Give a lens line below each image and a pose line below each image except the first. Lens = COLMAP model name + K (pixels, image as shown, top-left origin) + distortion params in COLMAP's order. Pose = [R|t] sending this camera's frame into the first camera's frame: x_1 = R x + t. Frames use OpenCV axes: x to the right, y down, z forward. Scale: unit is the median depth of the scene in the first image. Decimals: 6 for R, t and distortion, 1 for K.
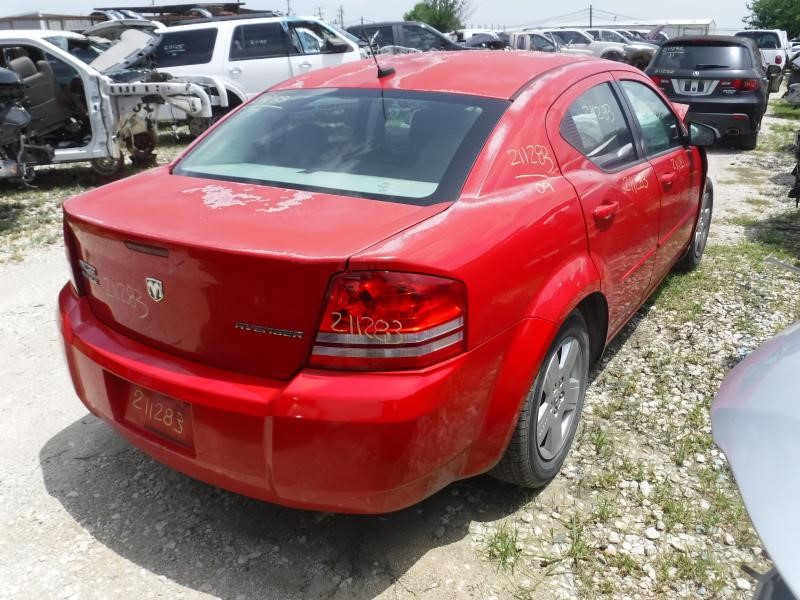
lens RADIAL K [[683.9, 0, 400.0], [0, 683.9, 300.0], [0, 0, 1]] dist [-0.094908, 0.042845]
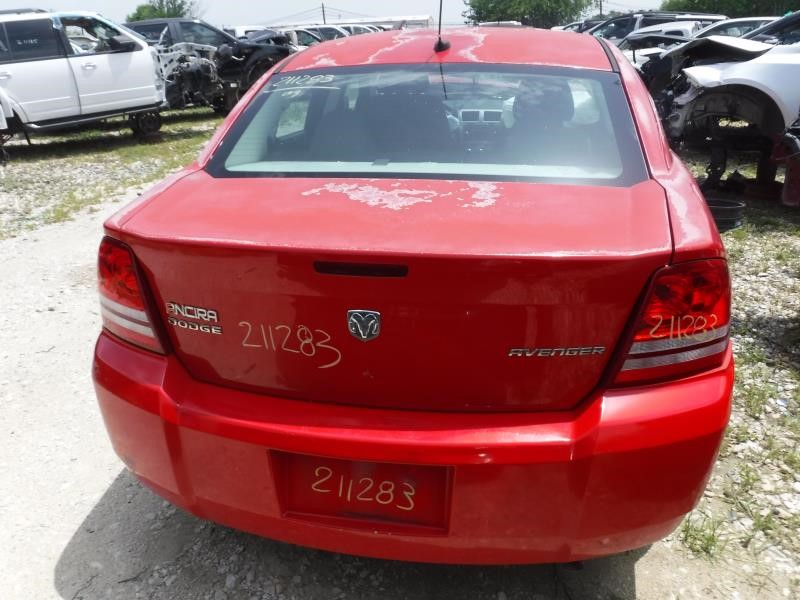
lens RADIAL K [[683.9, 0, 400.0], [0, 683.9, 300.0], [0, 0, 1]] dist [-0.094908, 0.042845]
pose [[0.926161, -0.144236, 0.348456, -0.371818], [0.144807, 0.989155, 0.024556, -0.035623], [-0.348219, 0.027716, 0.937003, 0.190228]]
